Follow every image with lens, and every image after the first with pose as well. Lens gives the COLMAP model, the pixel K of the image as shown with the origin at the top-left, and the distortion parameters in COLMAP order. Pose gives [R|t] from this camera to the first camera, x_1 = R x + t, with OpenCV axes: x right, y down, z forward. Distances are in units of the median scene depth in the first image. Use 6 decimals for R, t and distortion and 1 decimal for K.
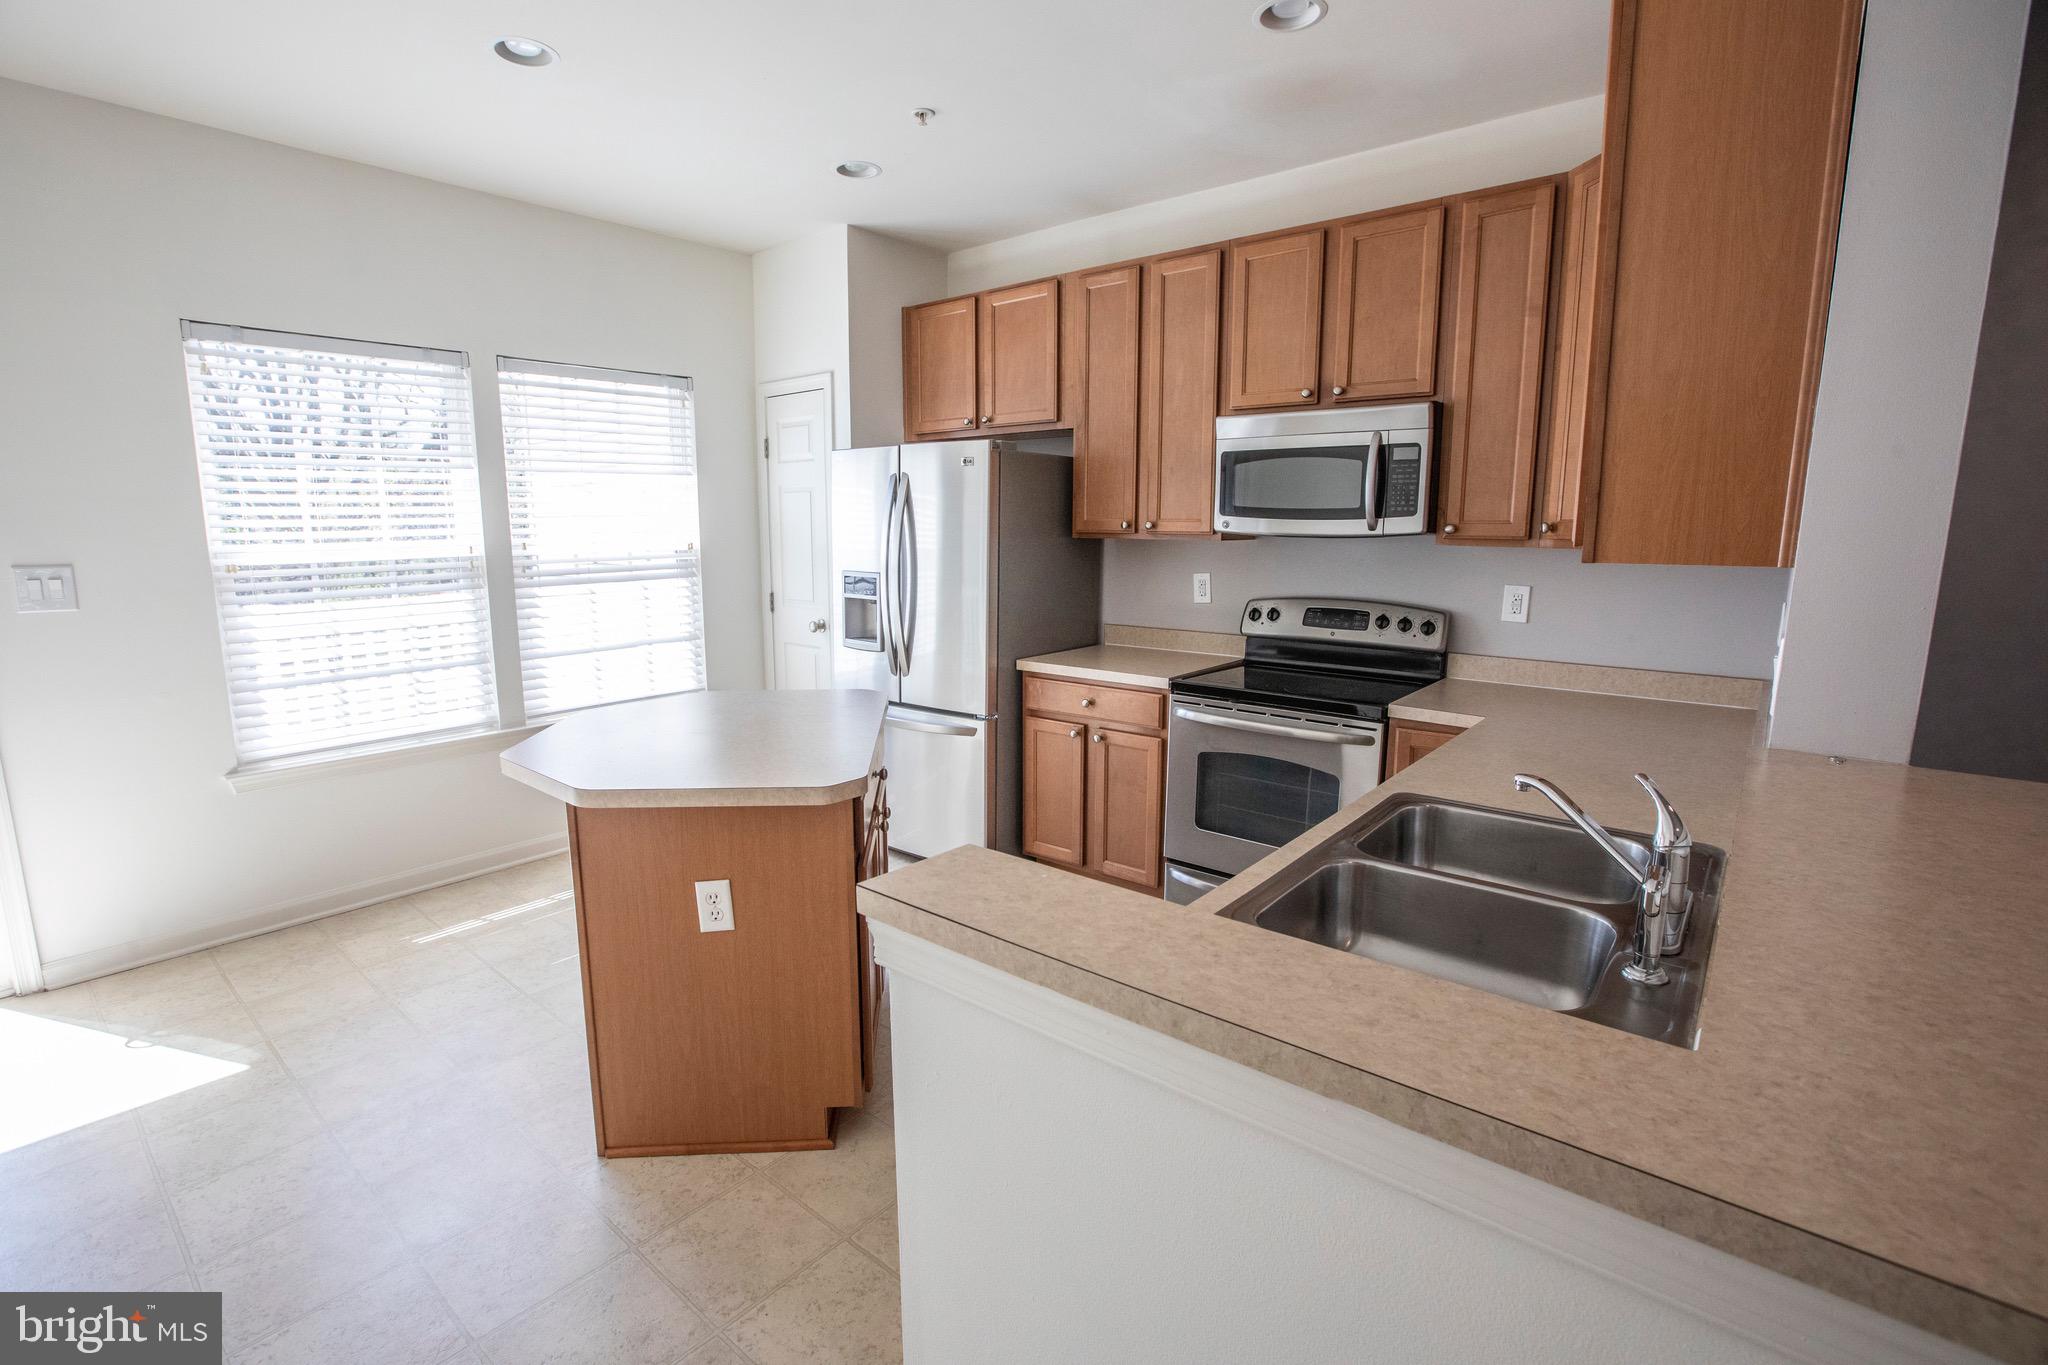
lens RADIAL K [[932.3, 0, 1011.6], [0, 932.3, 675.9], [0, 0, 1]] dist [-0.063812, 0.028165]
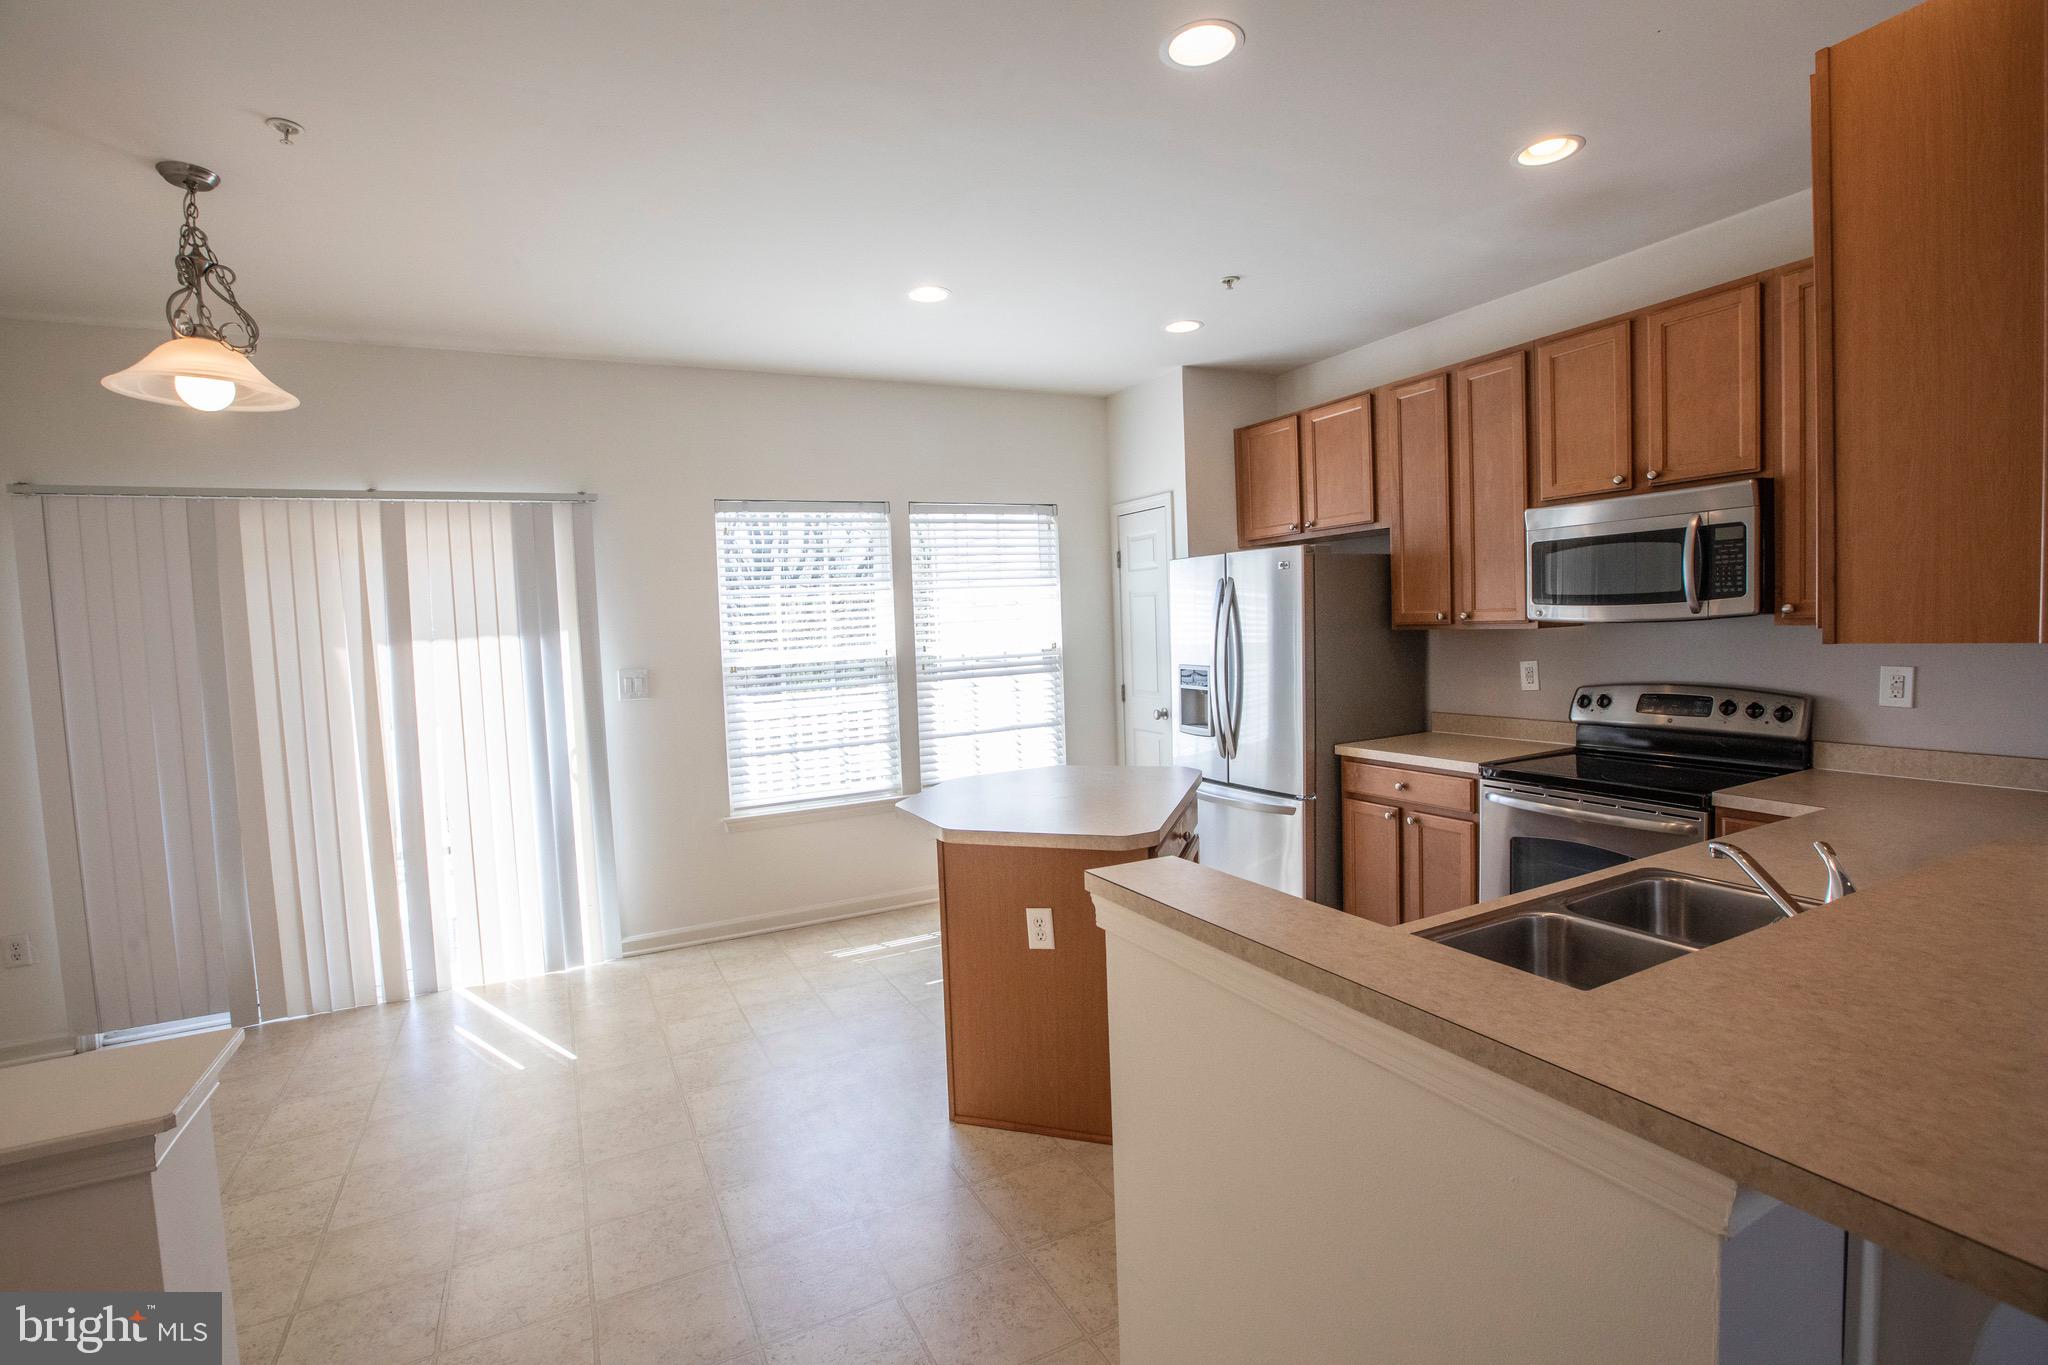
lens RADIAL K [[932.3, 0, 1011.6], [0, 932.3, 675.9], [0, 0, 1]] dist [-0.063812, 0.028165]
pose [[0.918894, -0.013603, -0.394270, 0.086053], [-0.025592, 0.995245, -0.093983, 0.013411], [0.393673, 0.096450, 0.914176, -0.124914]]
